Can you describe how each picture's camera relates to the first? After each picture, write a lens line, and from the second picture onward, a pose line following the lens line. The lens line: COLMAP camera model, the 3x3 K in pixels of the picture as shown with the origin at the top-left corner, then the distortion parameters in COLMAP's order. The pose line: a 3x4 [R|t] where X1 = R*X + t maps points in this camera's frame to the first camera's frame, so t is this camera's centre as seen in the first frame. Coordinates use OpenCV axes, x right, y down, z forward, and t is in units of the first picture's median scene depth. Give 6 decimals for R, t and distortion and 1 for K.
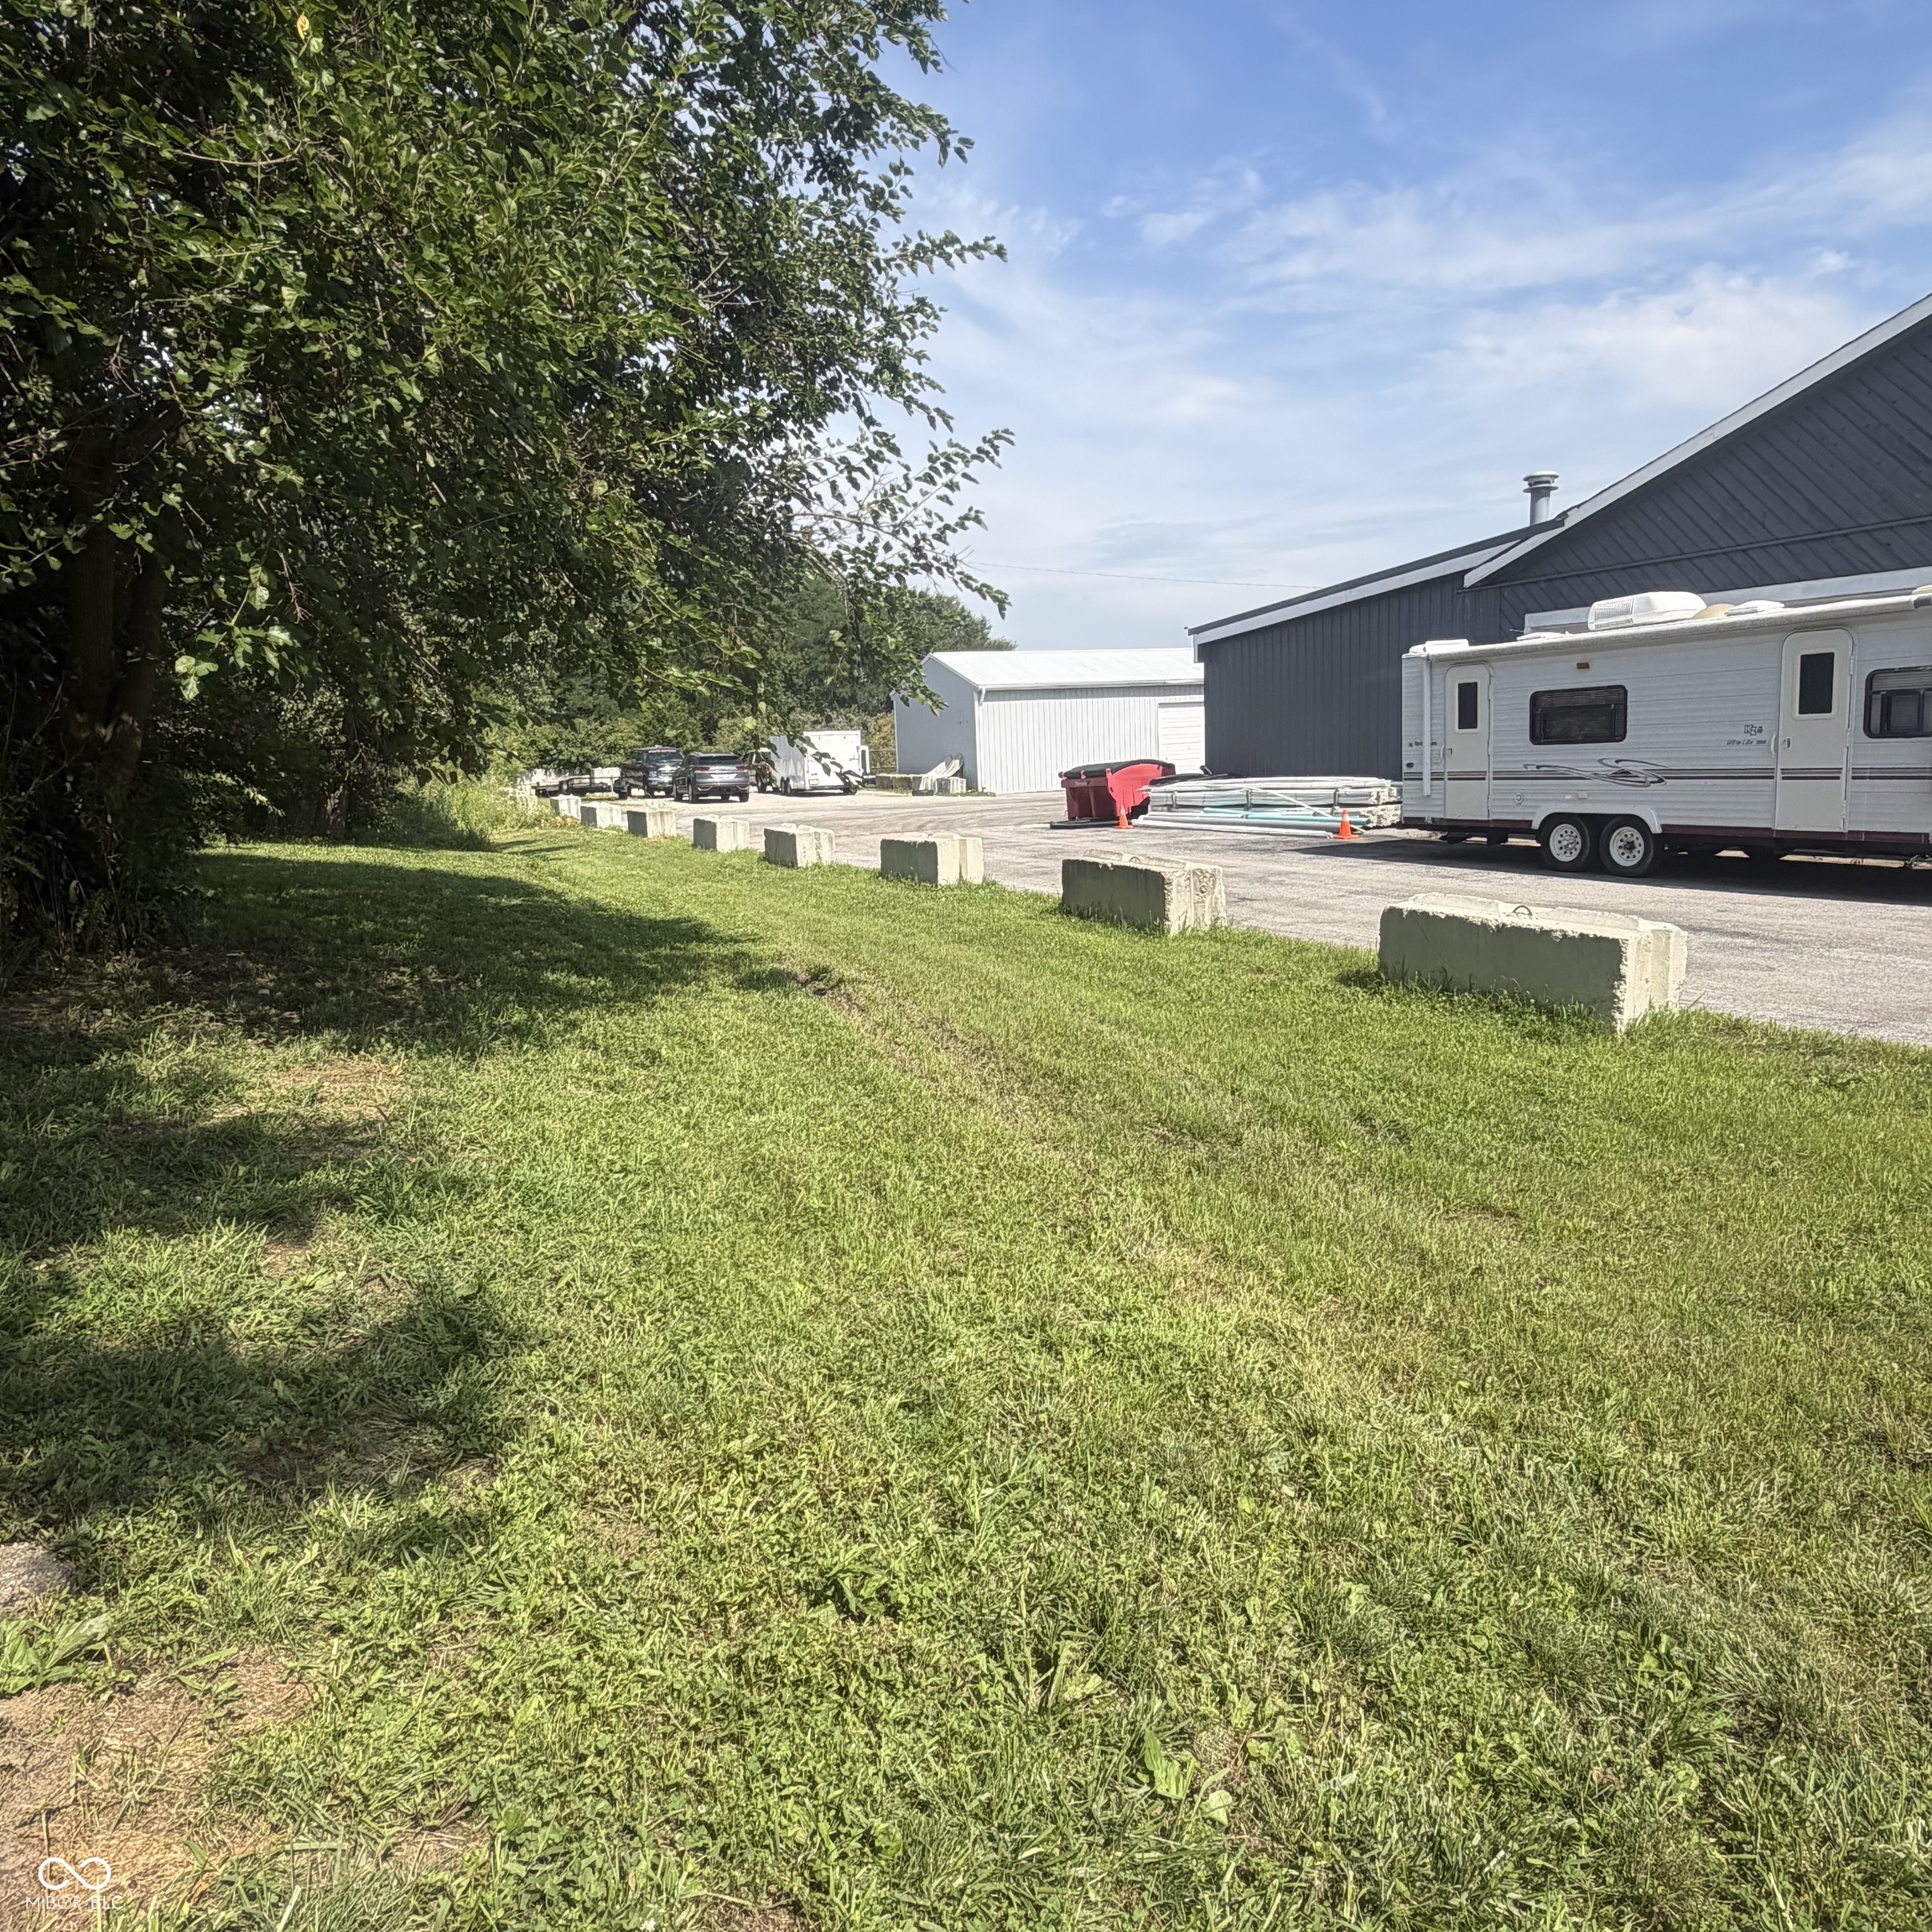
lens RADIAL K [[1344.8, 0, 952.4], [0, 1344.8, 958.7], [0, 0, 1]] dist [-0.002762, 0.000595]
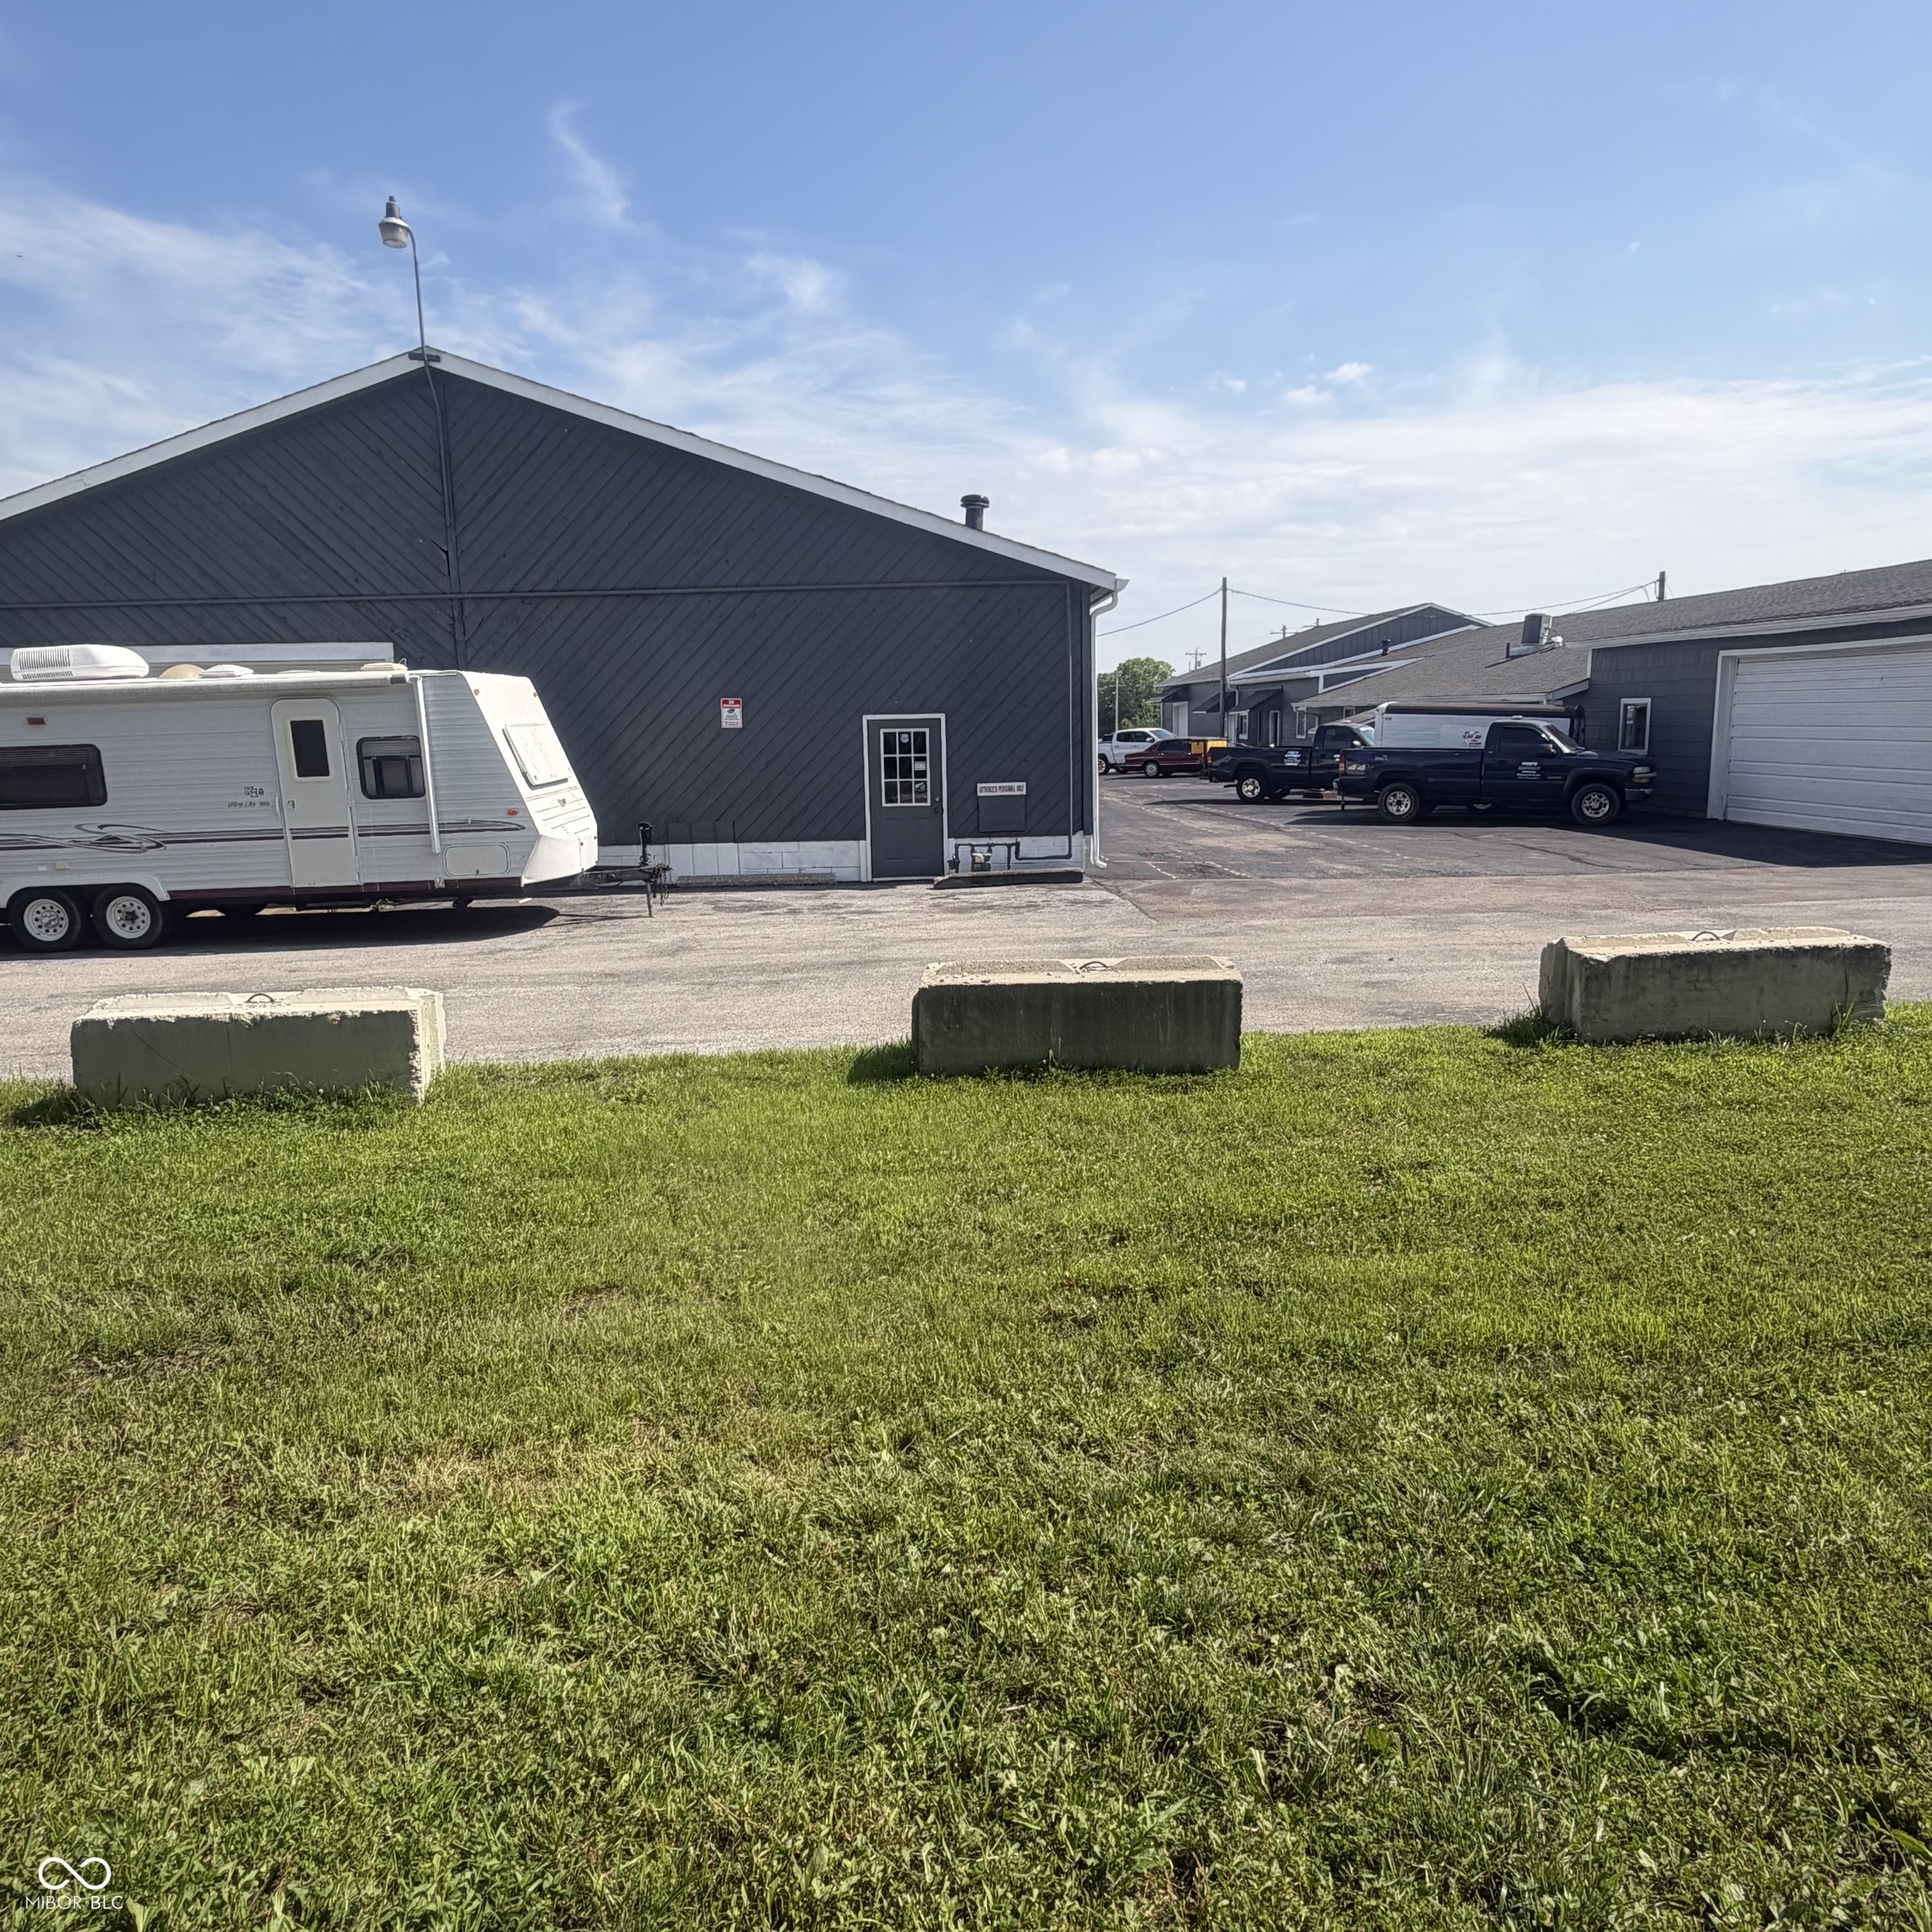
lens RADIAL K [[1348.2, 0, 962.2], [0, 1348.2, 953.8], [0, 0, 1]] dist [-0.003068, 0.001006]
pose [[0.376256, -0.124642, 0.918093, -0.168241], [0.159047, 0.984890, 0.068529, -0.037348], [-0.912762, 0.120235, 0.390395, 0.138665]]
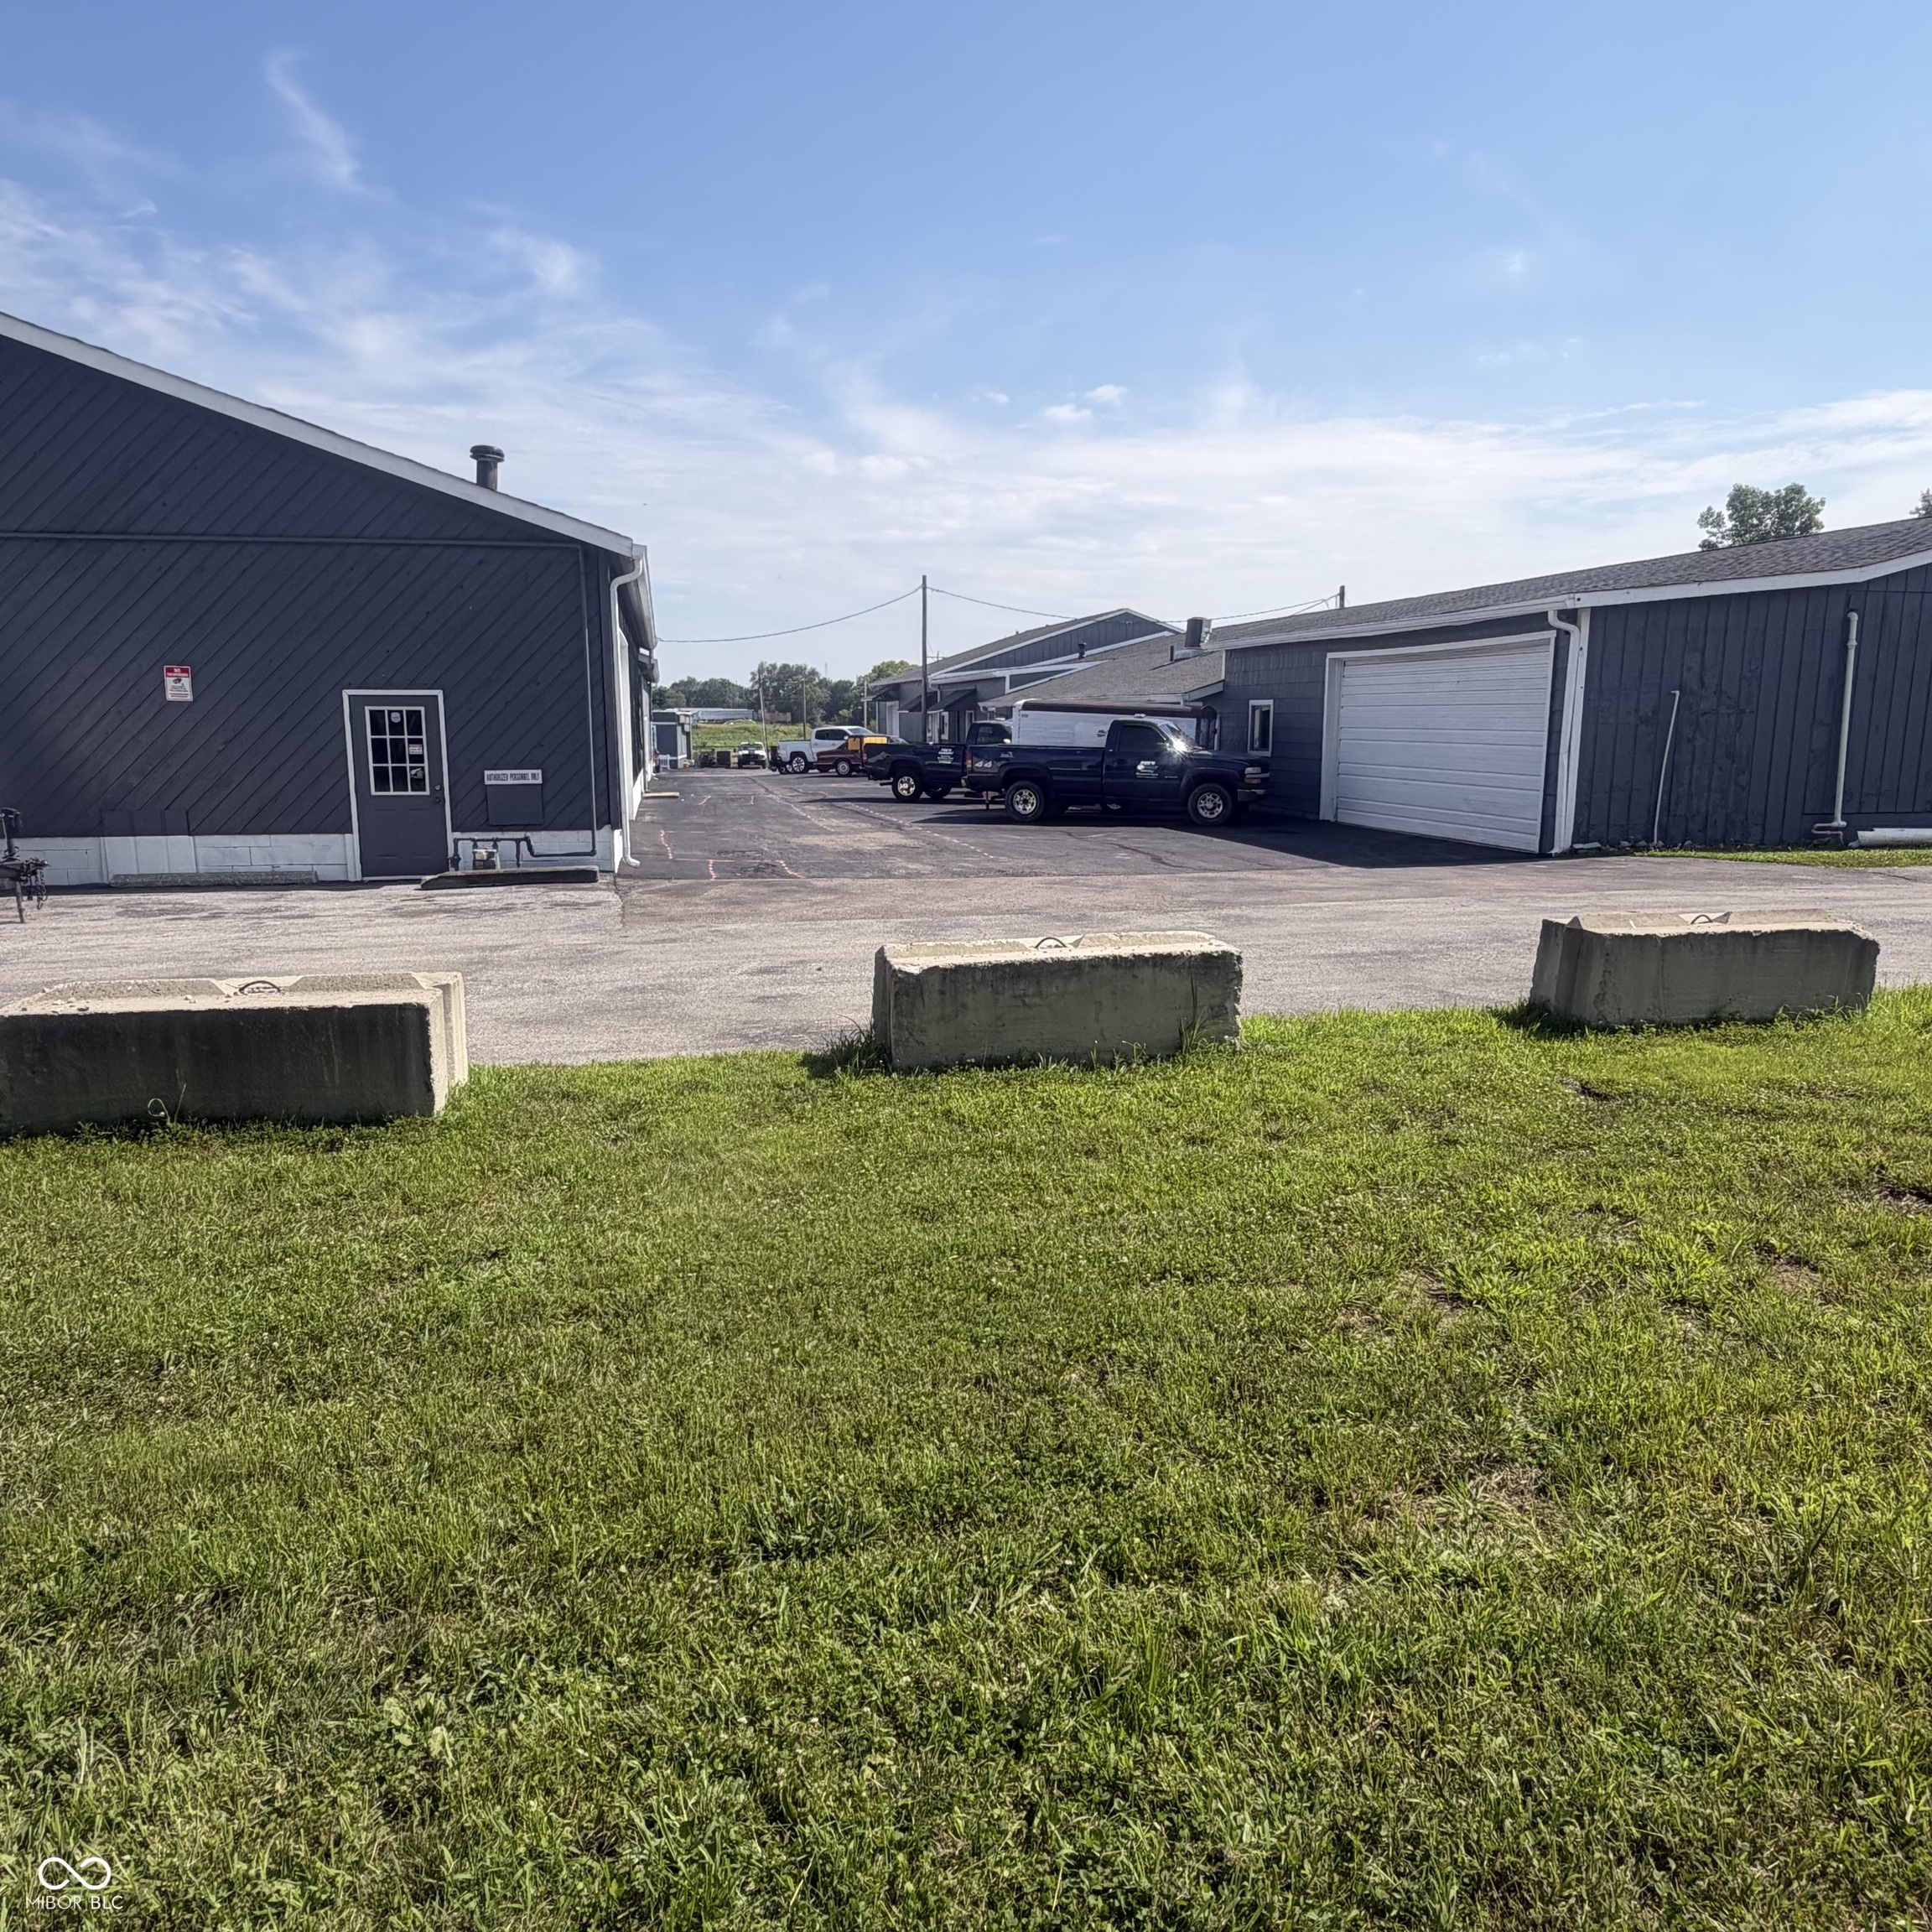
lens RADIAL K [[1344.8, 0, 952.4], [0, 1344.8, 958.7], [0, 0, 1]] dist [-0.002762, 0.000595]
pose [[0.220462, -0.129032, 0.966823, 0.030615], [0.153313, 0.983475, 0.096295, 0.005599], [-0.963271, 0.126997, 0.236601, -0.041289]]
